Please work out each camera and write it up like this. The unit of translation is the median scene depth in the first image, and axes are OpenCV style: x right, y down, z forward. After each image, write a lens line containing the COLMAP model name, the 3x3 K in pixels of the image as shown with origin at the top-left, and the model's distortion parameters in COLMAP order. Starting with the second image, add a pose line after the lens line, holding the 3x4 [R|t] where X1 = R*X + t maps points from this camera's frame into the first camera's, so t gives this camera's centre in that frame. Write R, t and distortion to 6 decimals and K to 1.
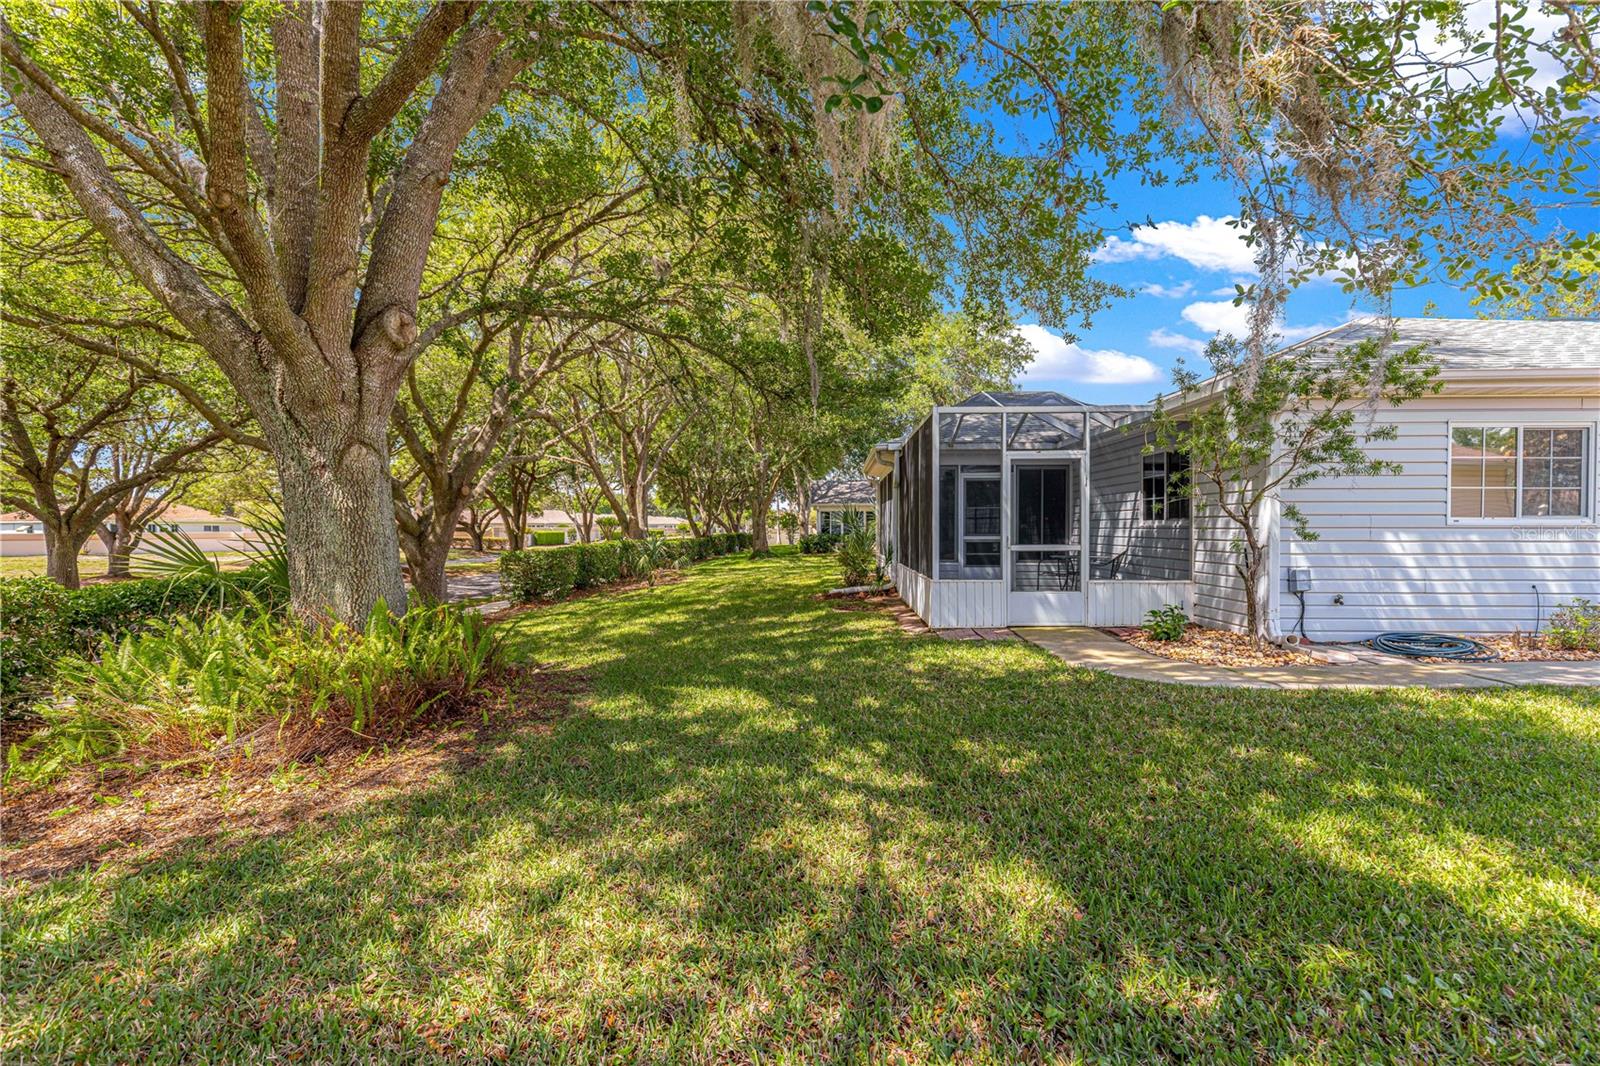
lens RADIAL K [[739.7, 0, 813.1], [0, 739.7, 535.8], [0, 0, 1]] dist [0.003388, 0.000400]
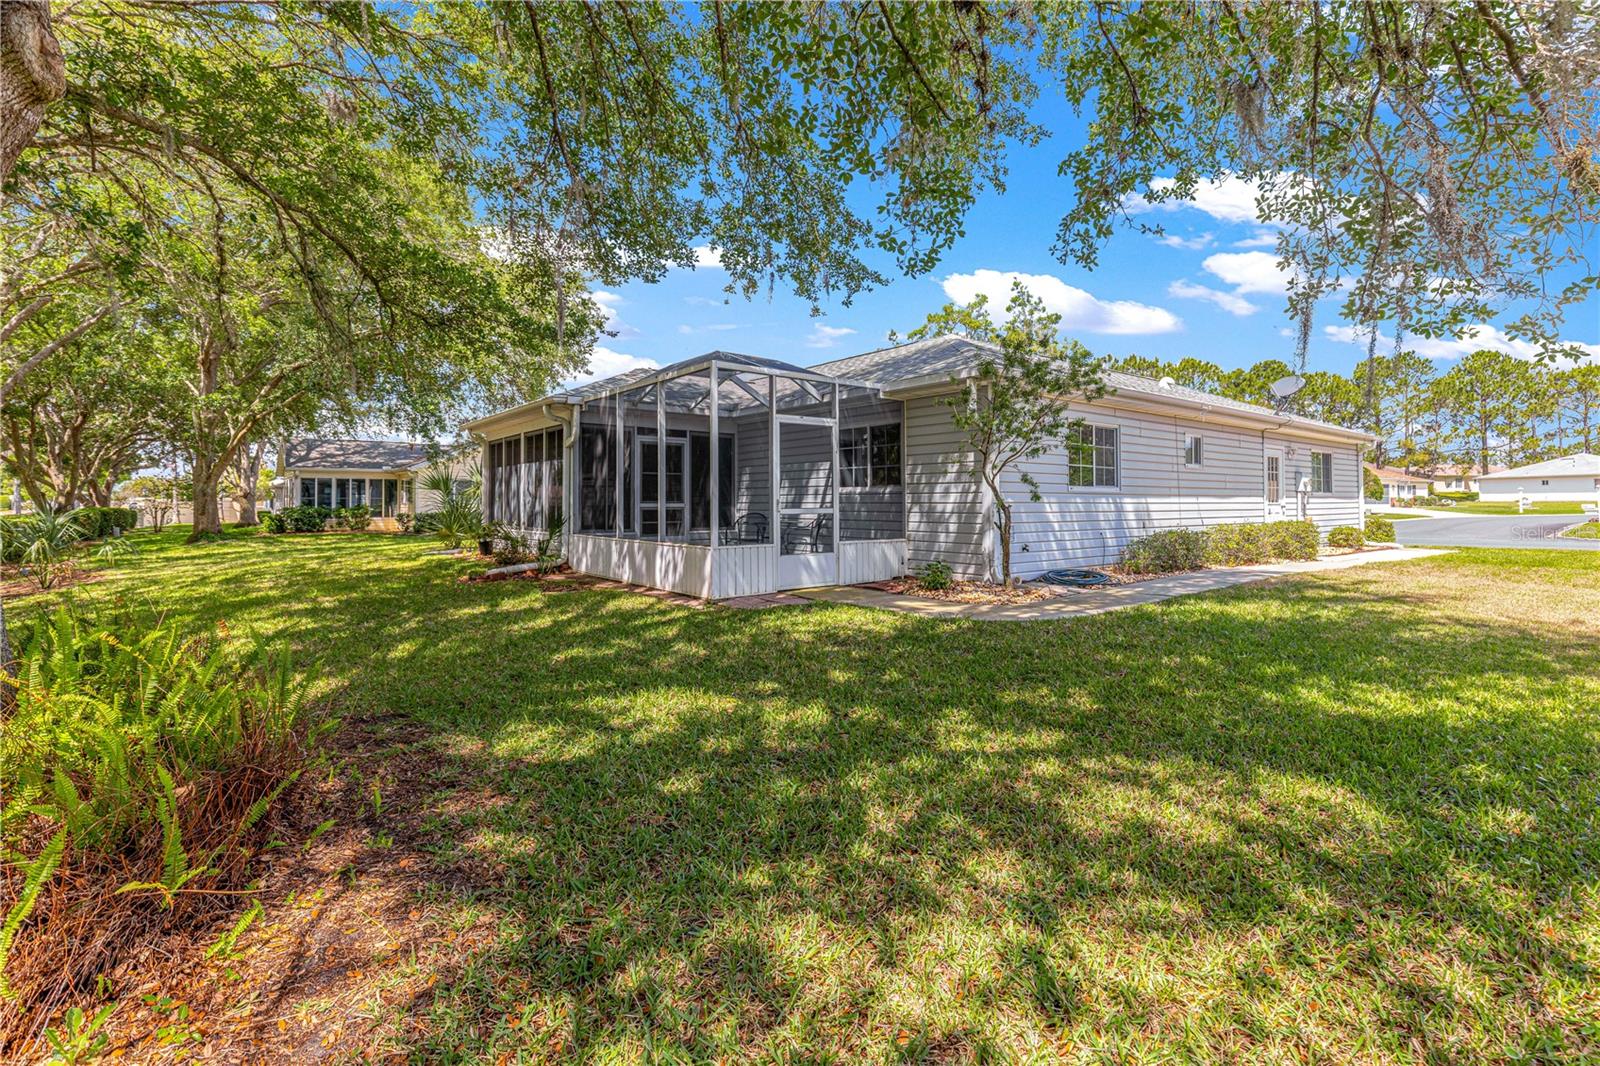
lens RADIAL K [[739.7, 0, 828.4], [0, 739.7, 500.2], [0, 0, 1]] dist [0.003388, 0.000400]
pose [[0.753976, 0.002360, 0.656898, -0.402628], [0.006707, 0.999914, -0.011291, 0.014757], [-0.656868, 0.012919, 0.753895, 0.244636]]
